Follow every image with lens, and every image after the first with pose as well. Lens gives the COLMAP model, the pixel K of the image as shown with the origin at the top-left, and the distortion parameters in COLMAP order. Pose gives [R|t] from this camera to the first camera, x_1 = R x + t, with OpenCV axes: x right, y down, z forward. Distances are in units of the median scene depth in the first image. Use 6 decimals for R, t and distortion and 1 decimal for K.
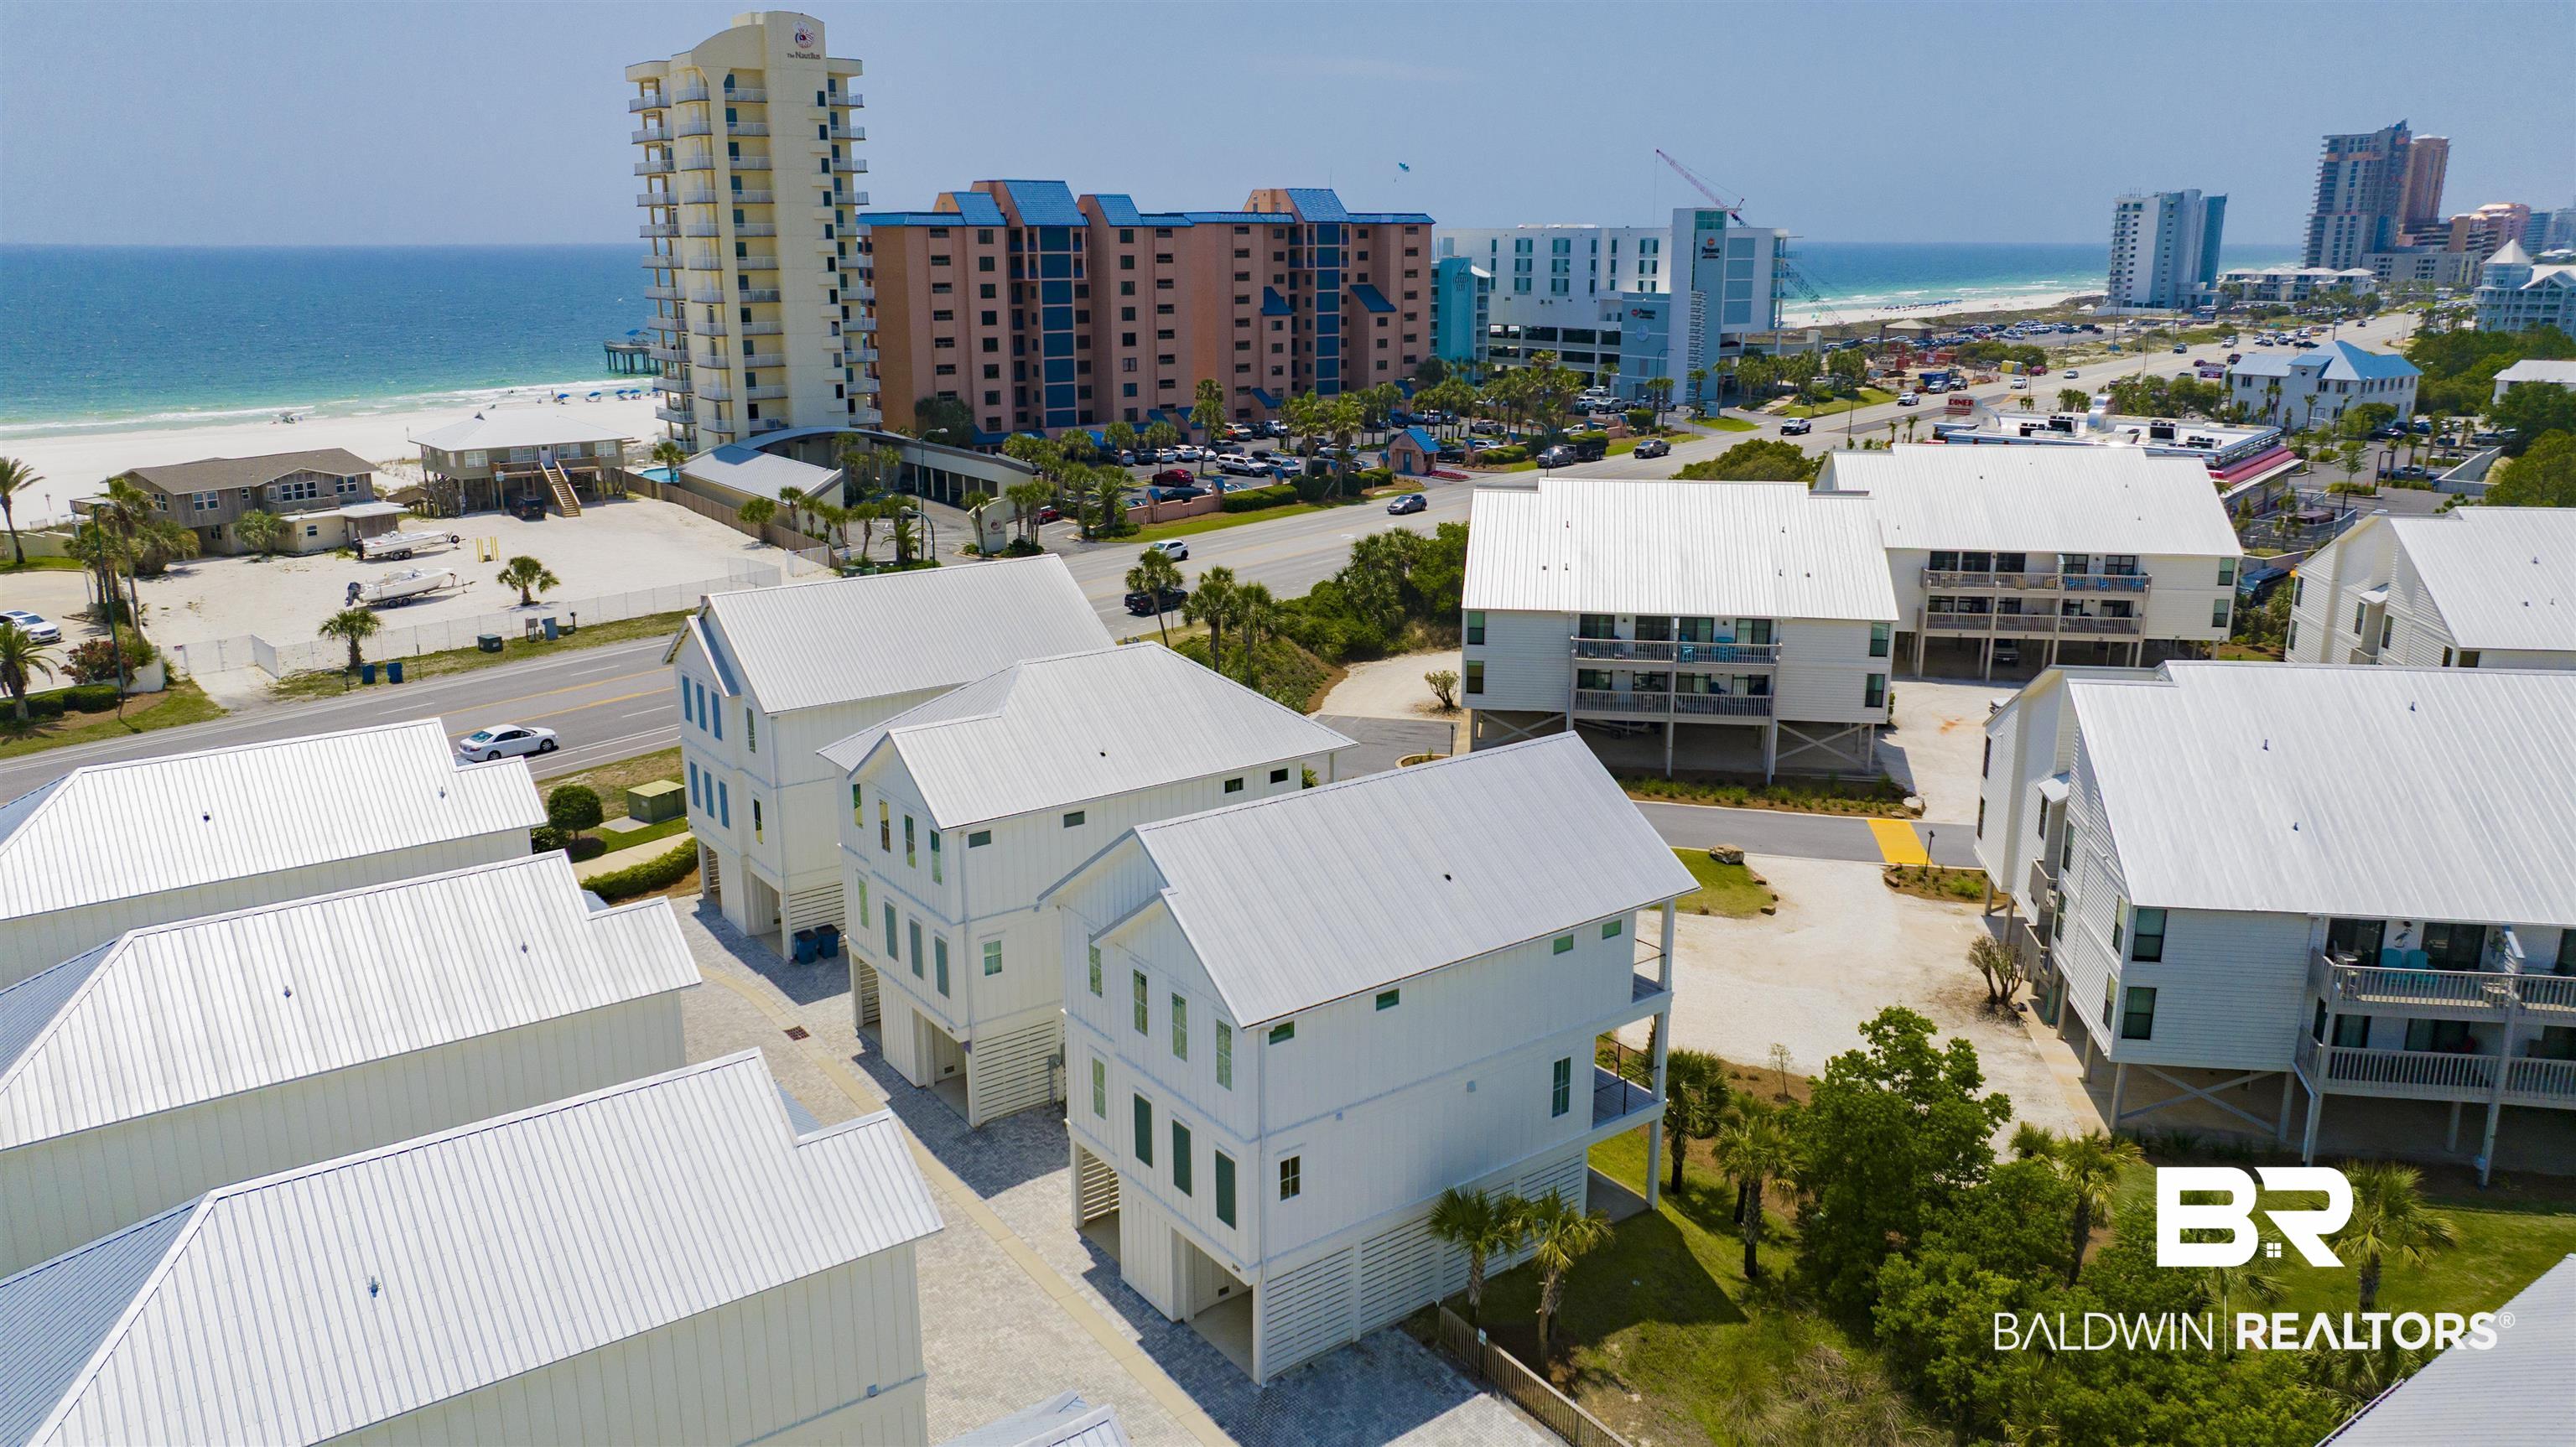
lens RADIAL K [[1812.1, 0, 1292.5], [0, 1812.1, 720.1], [0, 0, 1]] dist [-0.058158, 0.070442]
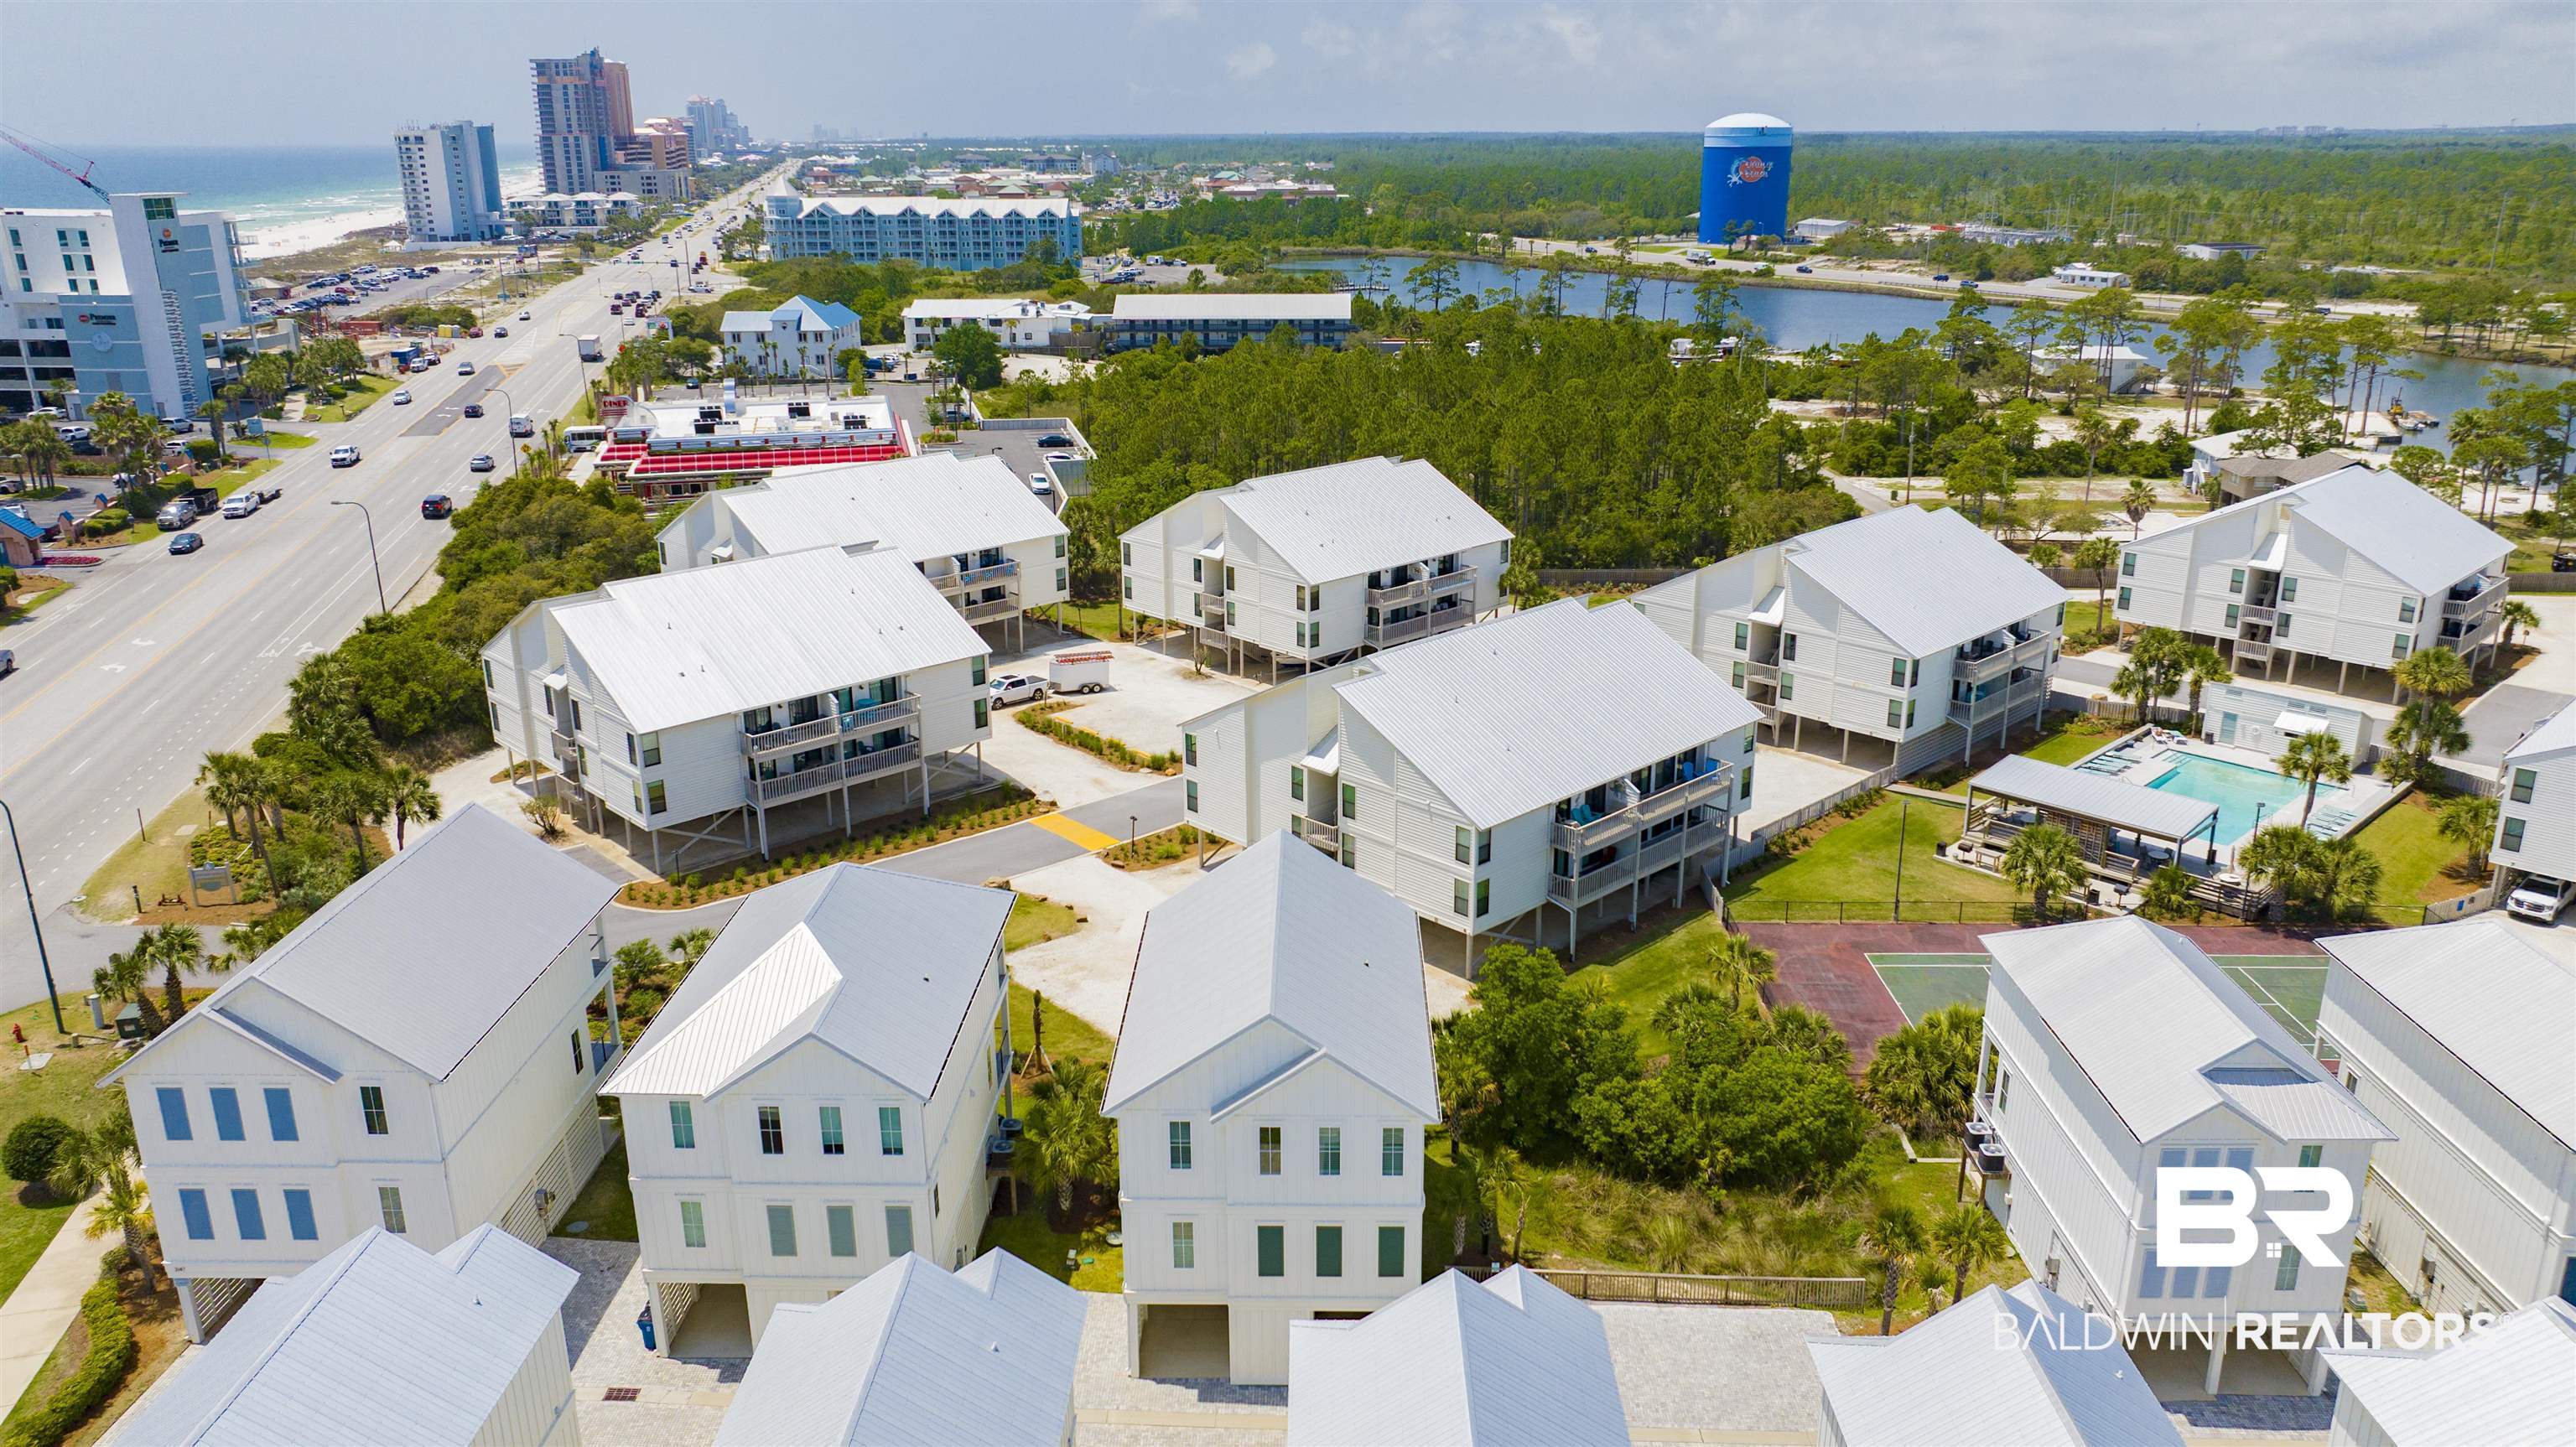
lens RADIAL K [[1801.3, 0, 1295.6], [0, 1801.3, 726.6], [0, 0, 1]] dist [-0.050051, 0.061146]
pose [[0.610199, -0.247537, 0.752584, -0.329629], [0.206334, 0.966807, 0.150701, -0.108783], [-0.764908, 0.063325, 0.641020, 0.068184]]
